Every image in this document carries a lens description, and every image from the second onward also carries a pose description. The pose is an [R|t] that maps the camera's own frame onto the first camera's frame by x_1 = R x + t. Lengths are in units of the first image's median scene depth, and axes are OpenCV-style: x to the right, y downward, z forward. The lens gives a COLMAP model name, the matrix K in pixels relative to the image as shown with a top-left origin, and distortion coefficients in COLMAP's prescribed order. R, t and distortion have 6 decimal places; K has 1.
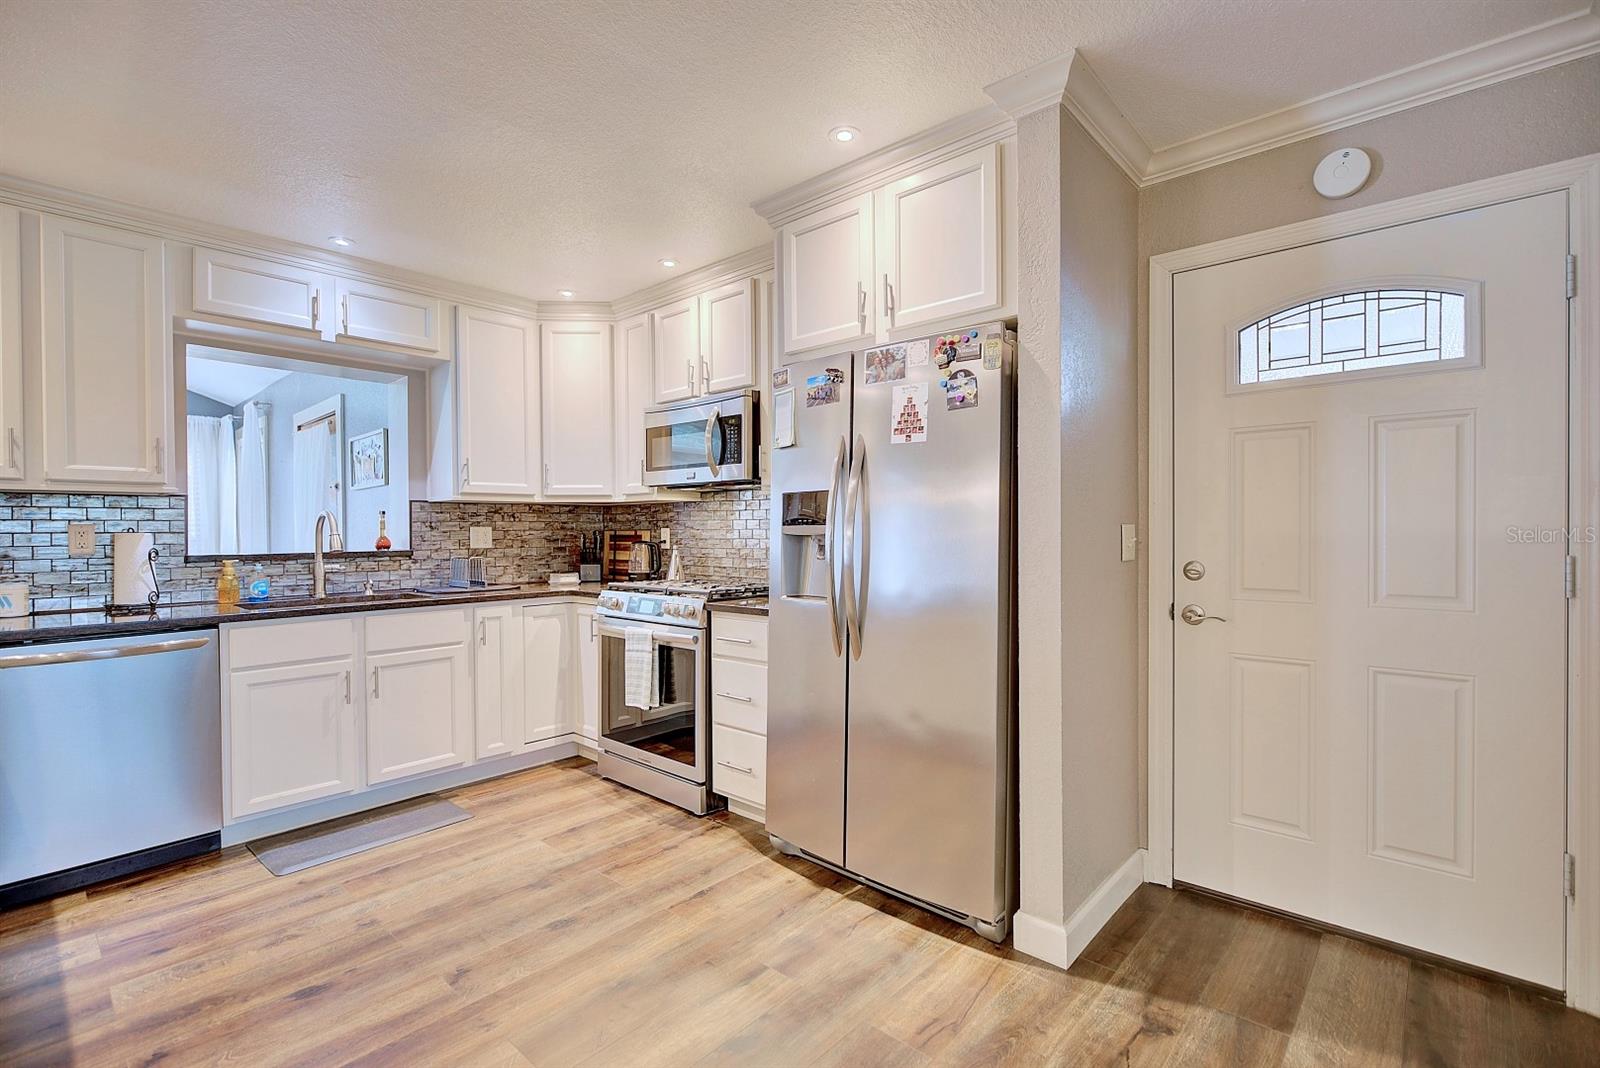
lens RADIAL K [[728.3, 0, 800.0], [0, 728.3, 534.0], [0, 0, 1]] dist [-0.001074, -0.000490]
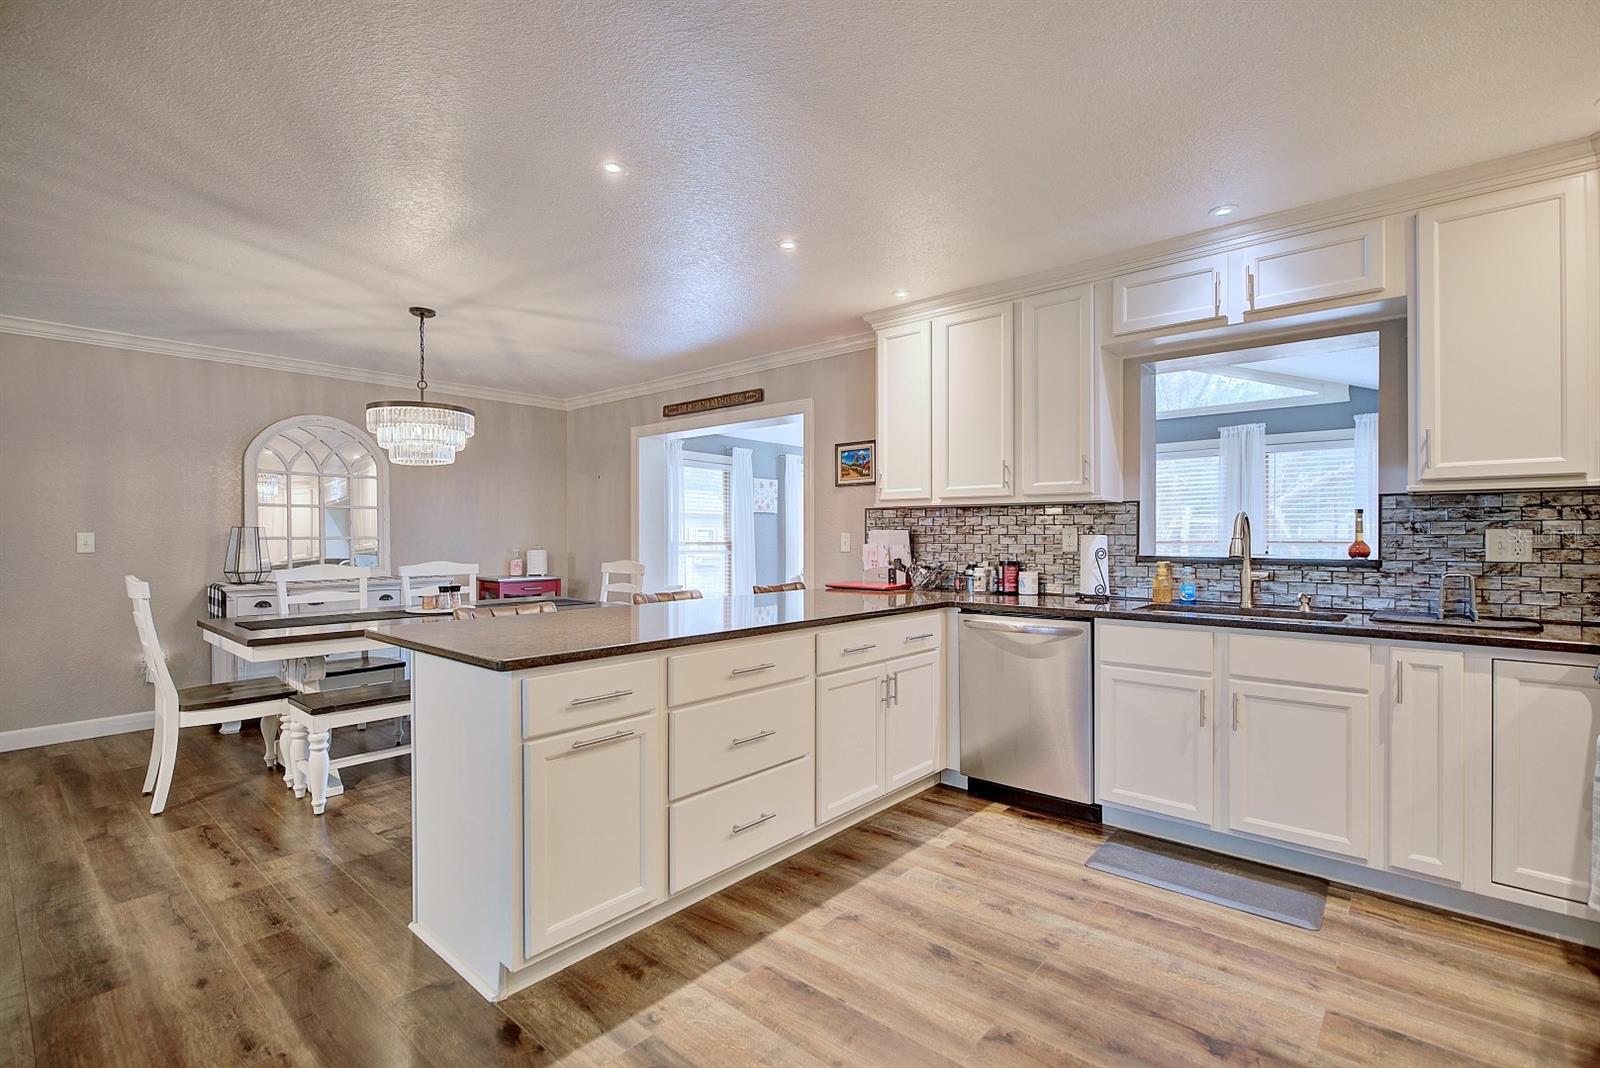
lens RADIAL K [[728.3, 0, 800.0], [0, 728.3, 534.0], [0, 0, 1]] dist [-0.001074, -0.000490]
pose [[0.016526, 0.006562, -0.999842, 0.256862], [-0.005922, 0.999962, 0.006465, -0.007339], [0.999846, 0.005814, 0.016564, 0.462652]]
